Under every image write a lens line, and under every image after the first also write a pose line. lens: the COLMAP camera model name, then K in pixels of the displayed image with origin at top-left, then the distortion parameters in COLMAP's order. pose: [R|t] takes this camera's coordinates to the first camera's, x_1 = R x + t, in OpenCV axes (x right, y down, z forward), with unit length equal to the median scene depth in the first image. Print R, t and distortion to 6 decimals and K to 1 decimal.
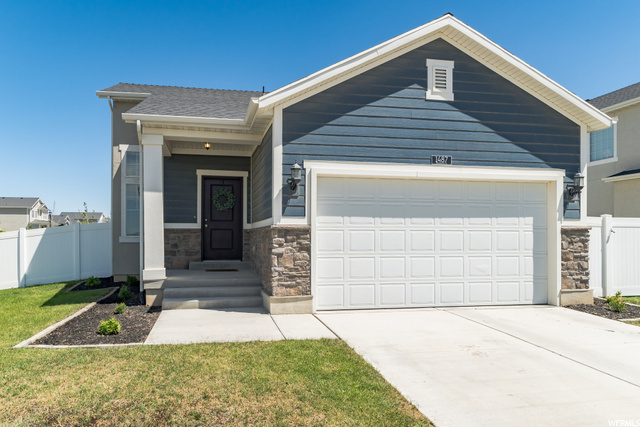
lens RADIAL K [[424.7, 0, 296.3], [0, 424.7, 239.1], [0, 0, 1]] dist [0.004571, -0.002433]
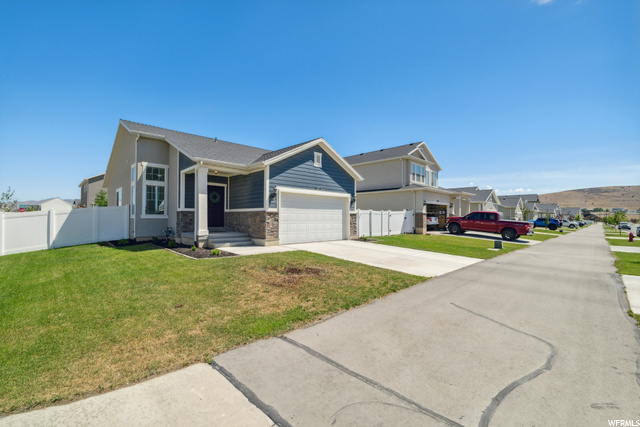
lens RADIAL K [[277.2, 0, 321.3], [0, 277.2, 214.0], [0, 0, 1]] dist [-0.000353, -0.000830]
pose [[0.825829, 0.011003, 0.563814, -0.660211], [-0.001277, 0.999844, -0.017643, 0.013141], [-0.563920, 0.013850, 0.825713, -0.502741]]
